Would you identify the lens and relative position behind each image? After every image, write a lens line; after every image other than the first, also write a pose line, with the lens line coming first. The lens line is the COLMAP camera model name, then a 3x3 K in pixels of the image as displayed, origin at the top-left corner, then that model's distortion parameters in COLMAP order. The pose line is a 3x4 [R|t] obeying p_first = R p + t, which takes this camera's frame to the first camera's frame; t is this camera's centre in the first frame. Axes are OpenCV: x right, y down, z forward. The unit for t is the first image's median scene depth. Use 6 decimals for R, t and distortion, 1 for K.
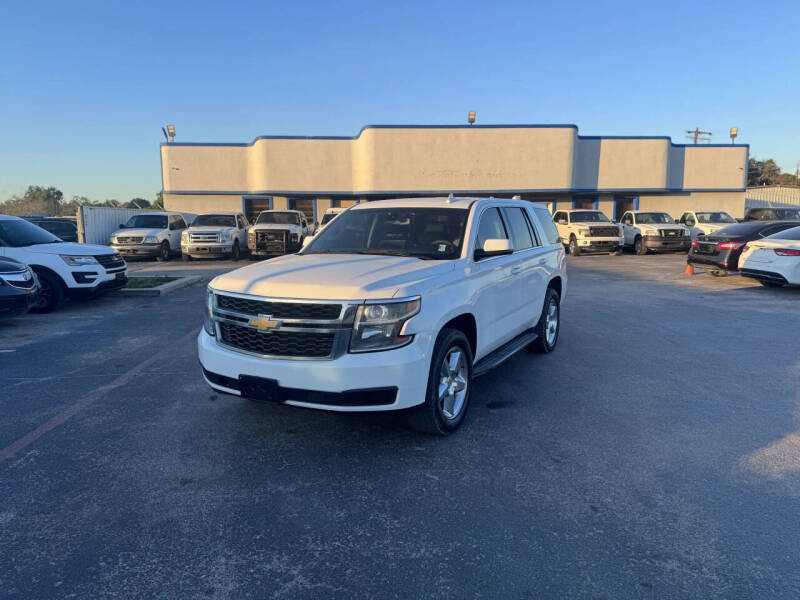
lens RADIAL K [[582.5, 0, 400.0], [0, 582.5, 300.0], [0, 0, 1]] dist [0.064526, -0.098139]
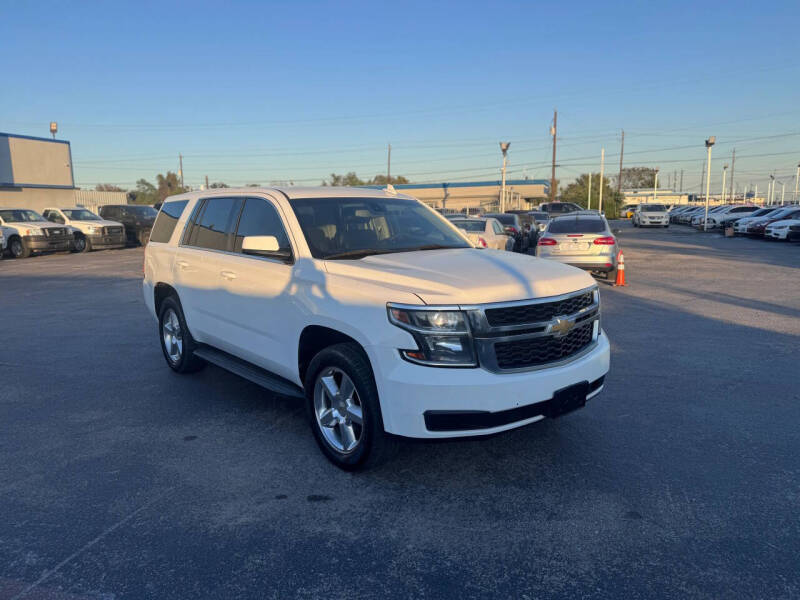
lens RADIAL K [[582.5, 0, 400.0], [0, 582.5, 300.0], [0, 0, 1]] dist [0.064526, -0.098139]
pose [[0.324432, -0.146223, 0.934539, -0.232741], [0.144378, 0.984058, 0.103849, -0.025838], [-0.934825, 0.101235, 0.340371, 0.188975]]
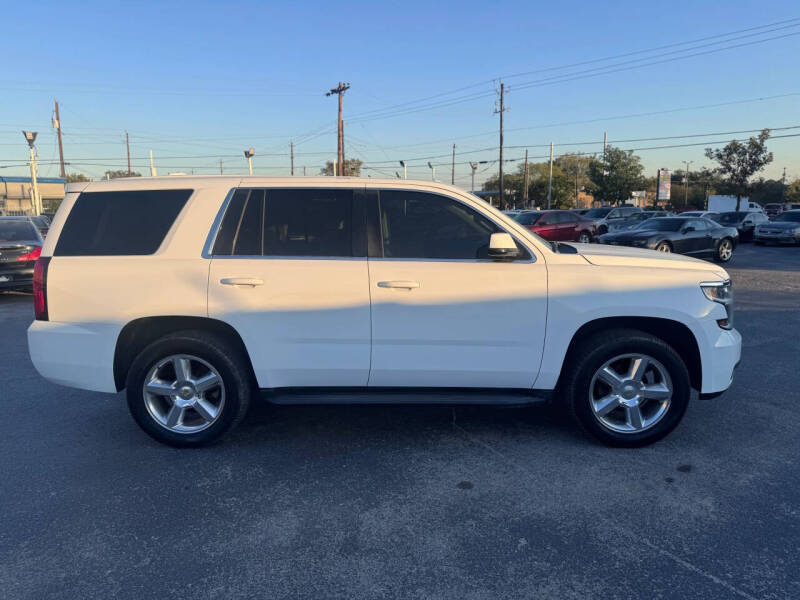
lens RADIAL K [[582.5, 0, 400.0], [0, 582.5, 300.0], [0, 0, 1]] dist [0.064526, -0.098139]
pose [[-0.524257, -0.124169, 0.842459, -0.008566], [0.125302, 0.967295, 0.220544, -0.205099], [-0.842291, 0.221183, -0.491552, 1.518188]]
